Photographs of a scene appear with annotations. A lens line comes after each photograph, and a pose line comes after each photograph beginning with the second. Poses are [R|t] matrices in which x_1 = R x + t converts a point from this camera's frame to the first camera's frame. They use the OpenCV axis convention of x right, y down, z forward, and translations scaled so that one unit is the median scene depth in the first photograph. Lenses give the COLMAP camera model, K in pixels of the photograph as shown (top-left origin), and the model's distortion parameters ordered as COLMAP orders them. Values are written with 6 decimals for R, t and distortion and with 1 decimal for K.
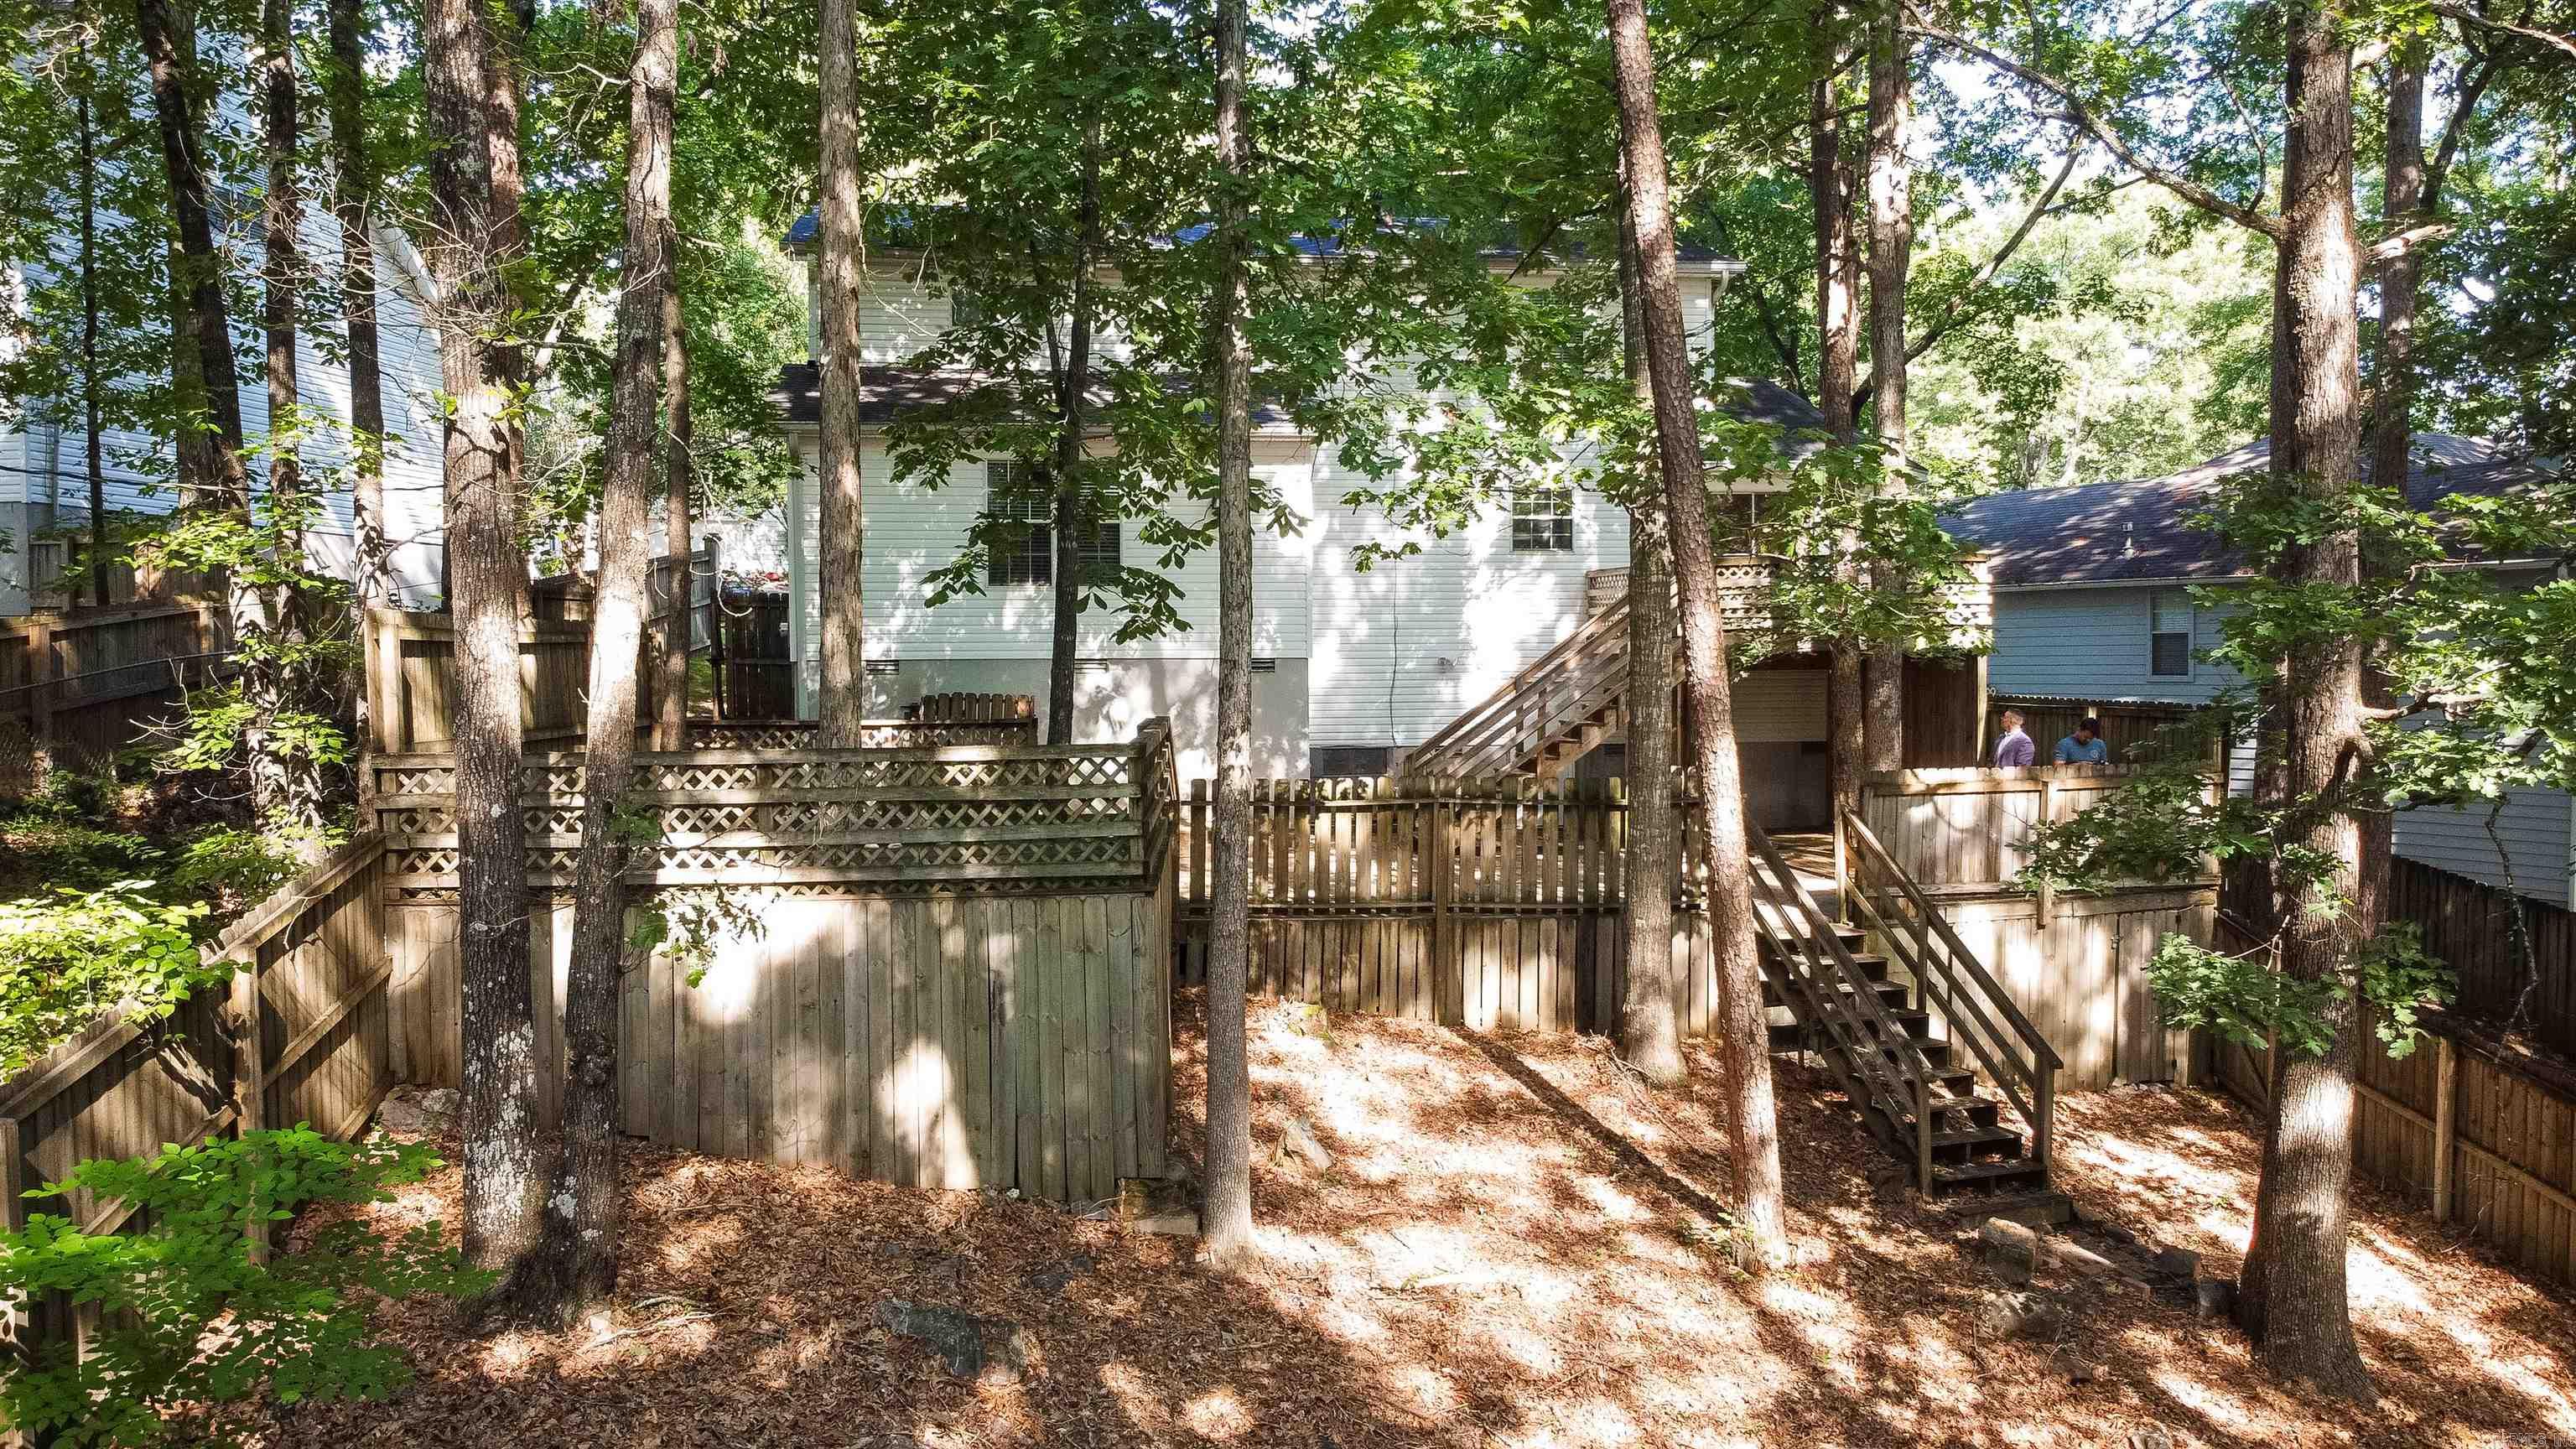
lens RADIAL K [[1972.7, 0, 1275.7], [0, 1972.7, 708.5], [0, 0, 1]] dist [0.009478, -0.004577]
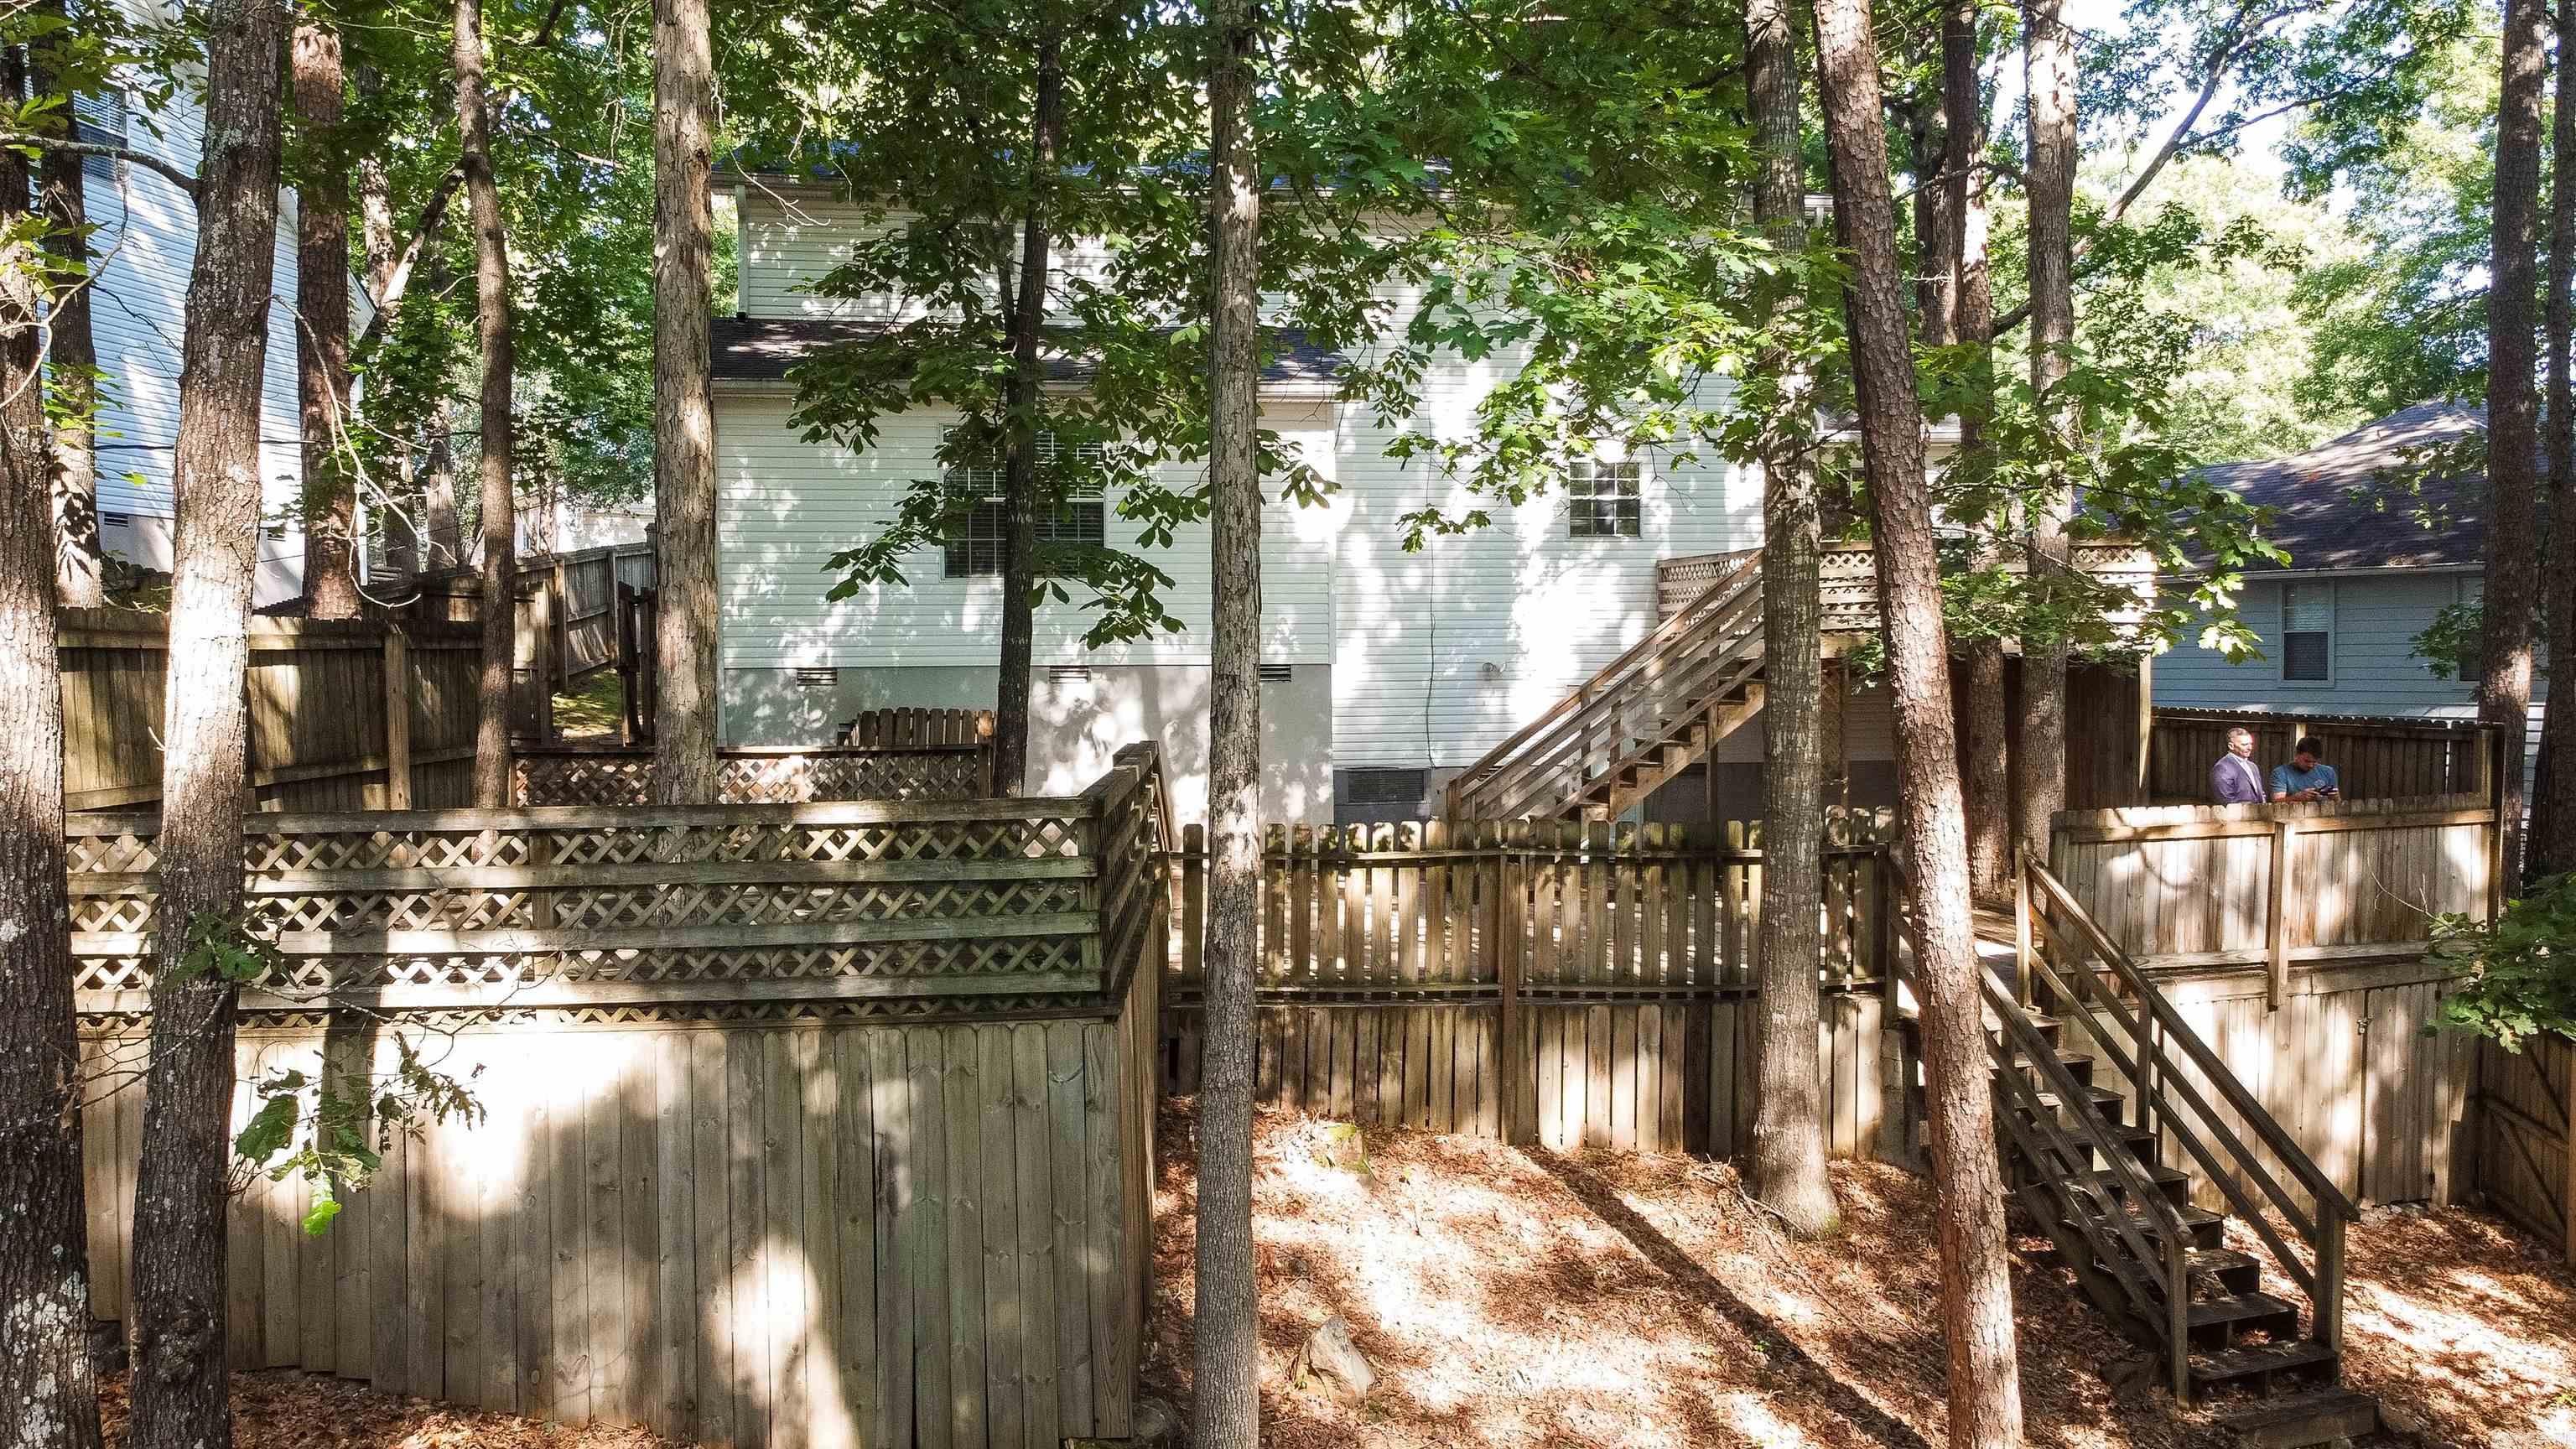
lens RADIAL K [[1972.7, 0, 1272.1], [0, 1972.7, 715.9], [0, 0, 1]] dist [0.009478, -0.004577]
pose [[0.999961, -0.001539, -0.008754, -0.001681], [0.001566, 0.999994, 0.003041, -0.008967], [0.008749, -0.003054, 0.999957, 0.234610]]
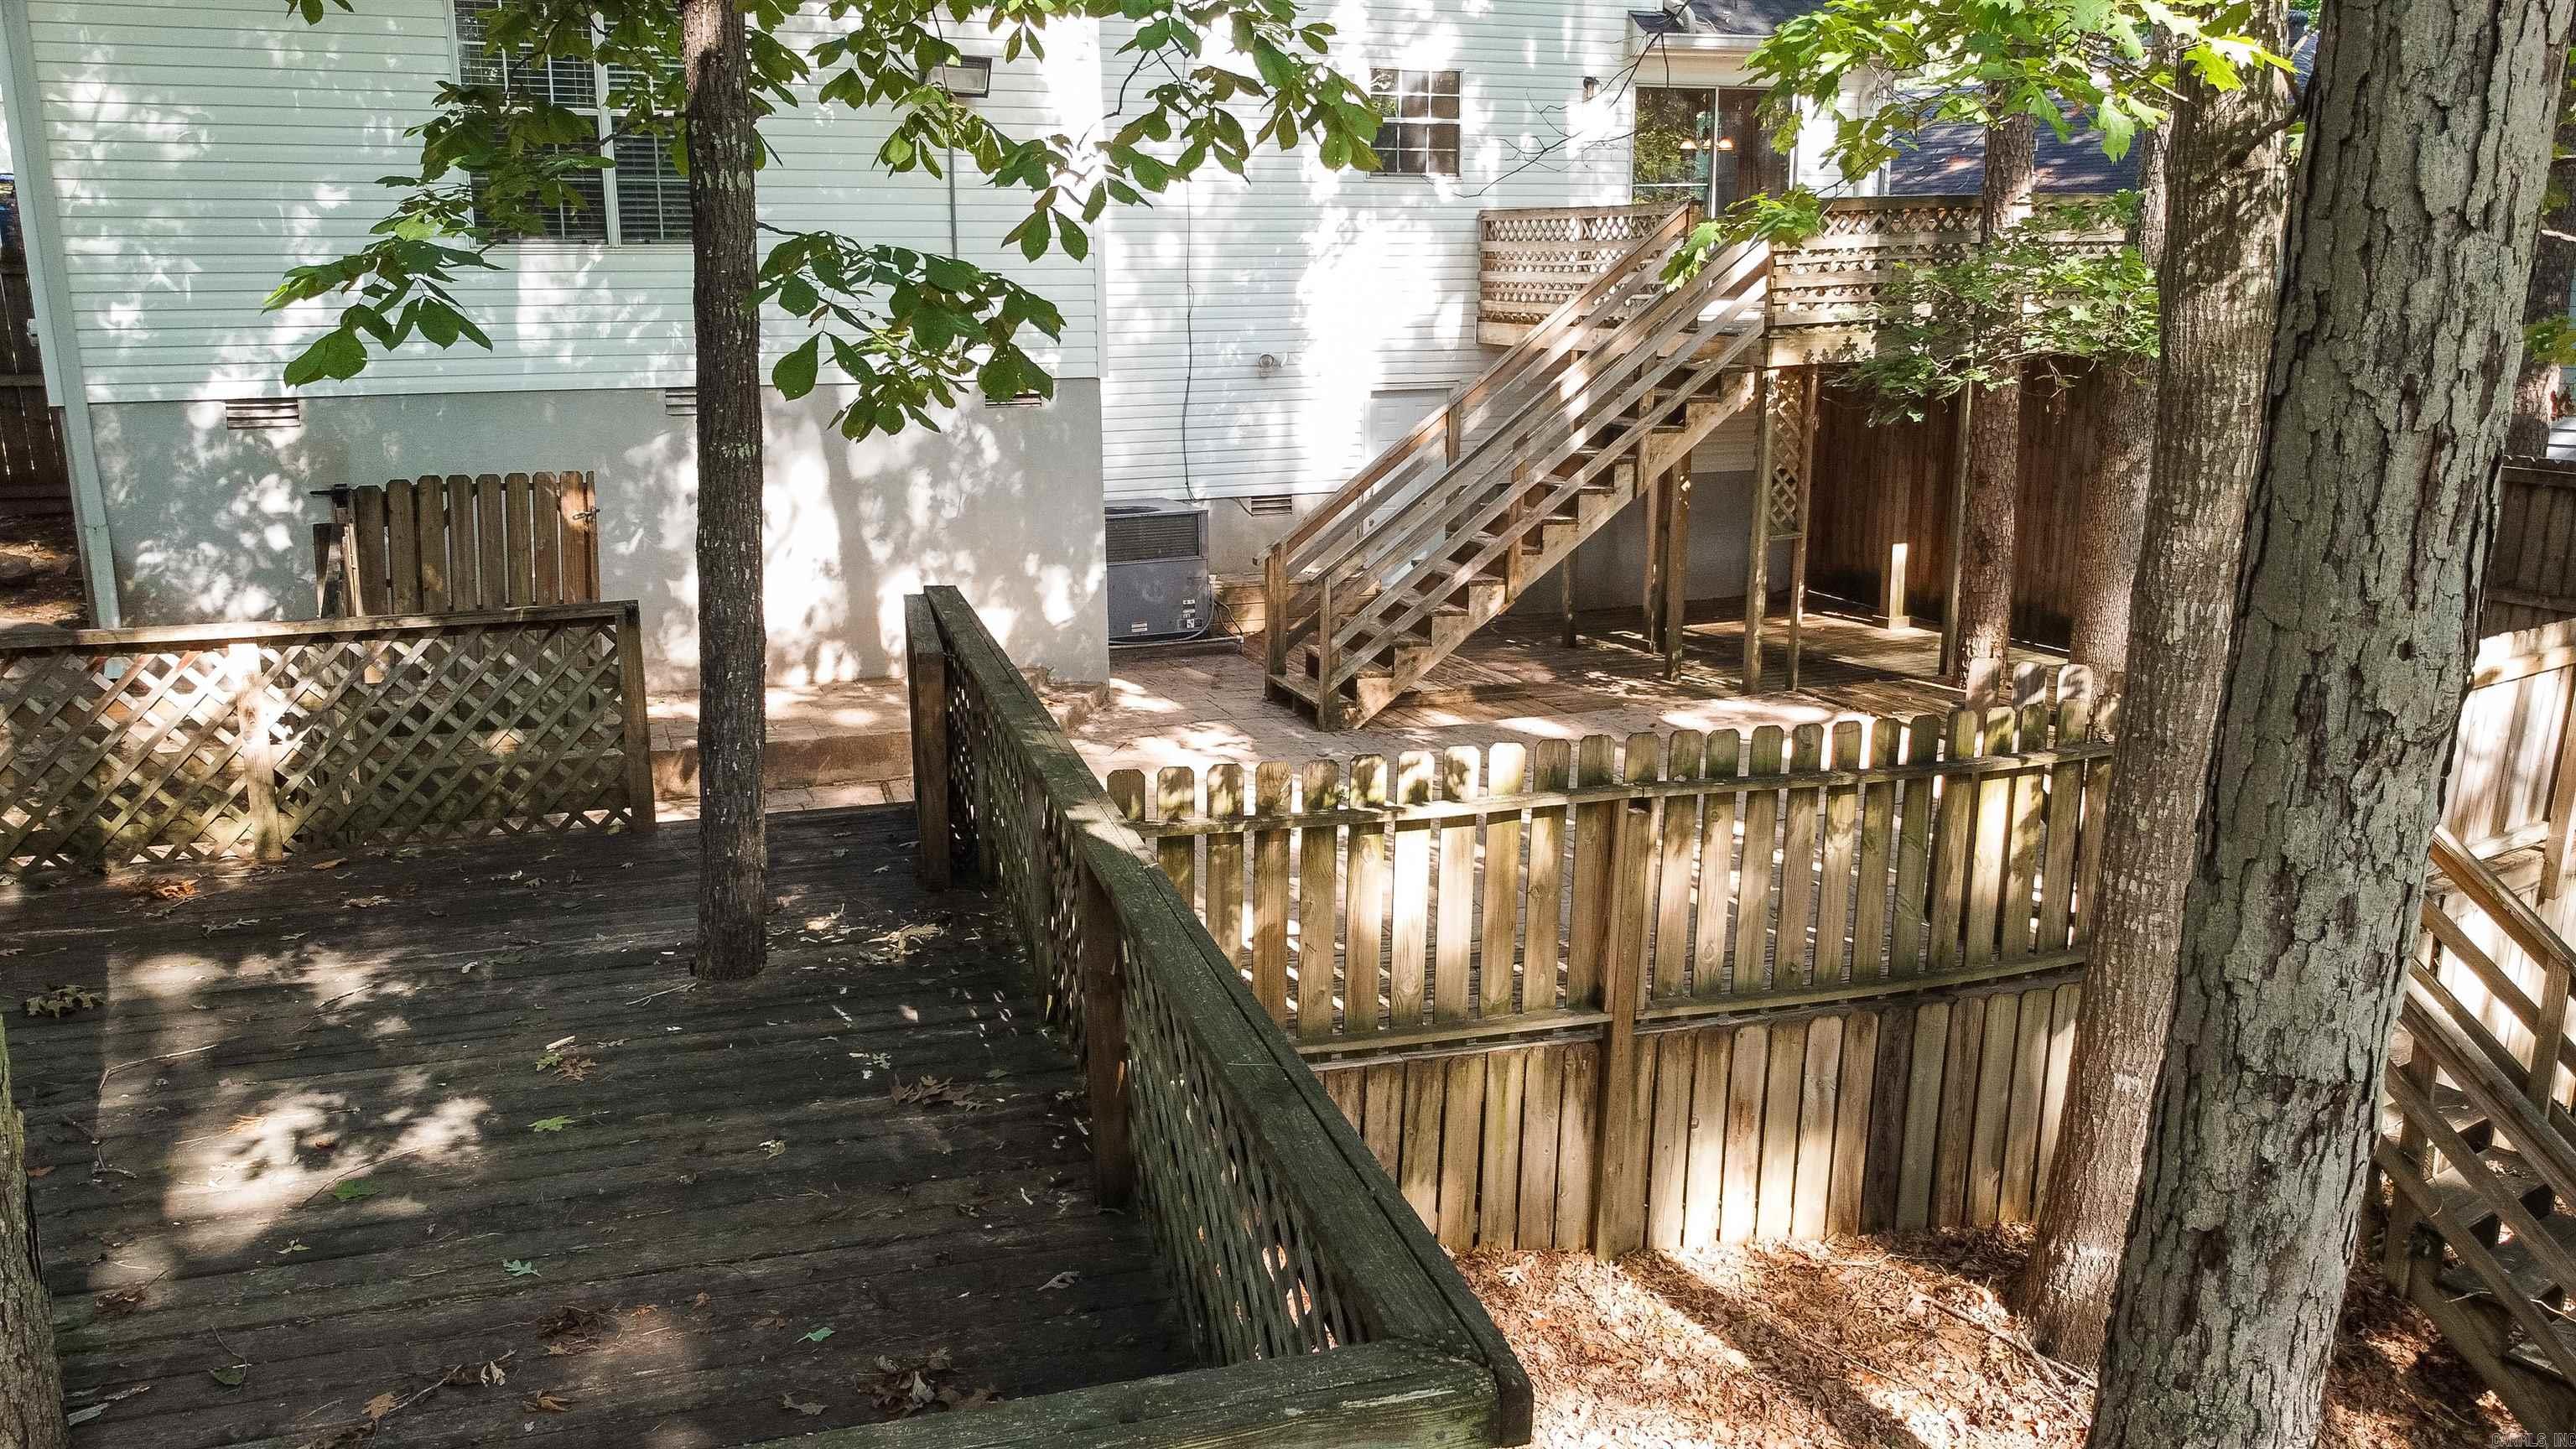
lens RADIAL K [[1972.7, 0, 1269.4], [0, 1972.7, 722.7], [0, 0, 1]] dist [0.009478, -0.004577]
pose [[0.973241, -0.051592, 0.223922, -0.092174], [0.005971, 0.979818, 0.199802, -0.057007], [-0.229711, -0.193118, 0.953907, 0.610585]]
